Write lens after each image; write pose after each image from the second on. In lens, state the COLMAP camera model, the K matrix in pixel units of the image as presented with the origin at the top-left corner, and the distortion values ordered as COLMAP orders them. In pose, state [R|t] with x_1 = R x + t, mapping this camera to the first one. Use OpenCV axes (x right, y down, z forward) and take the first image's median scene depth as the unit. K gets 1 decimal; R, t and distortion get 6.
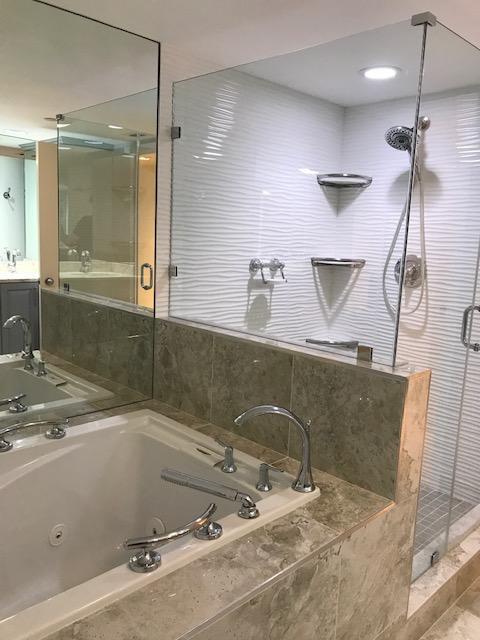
lens RADIAL K [[521.6, 0, 236.3], [0, 521.6, 316.7], [0, 0, 1]] dist [0.003495, 0.001807]
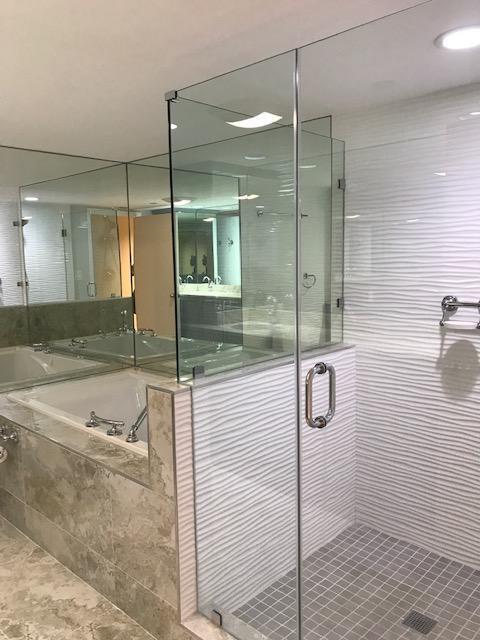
lens RADIAL K [[521.6, 0, 236.3], [0, 521.6, 316.7], [0, 0, 1]] dist [0.003495, 0.001807]
pose [[0.041309, 0.074728, -0.996348, 0.873992], [-0.132537, 0.988797, 0.068667, -0.091358], [0.990317, 0.129216, 0.050750, 0.623536]]
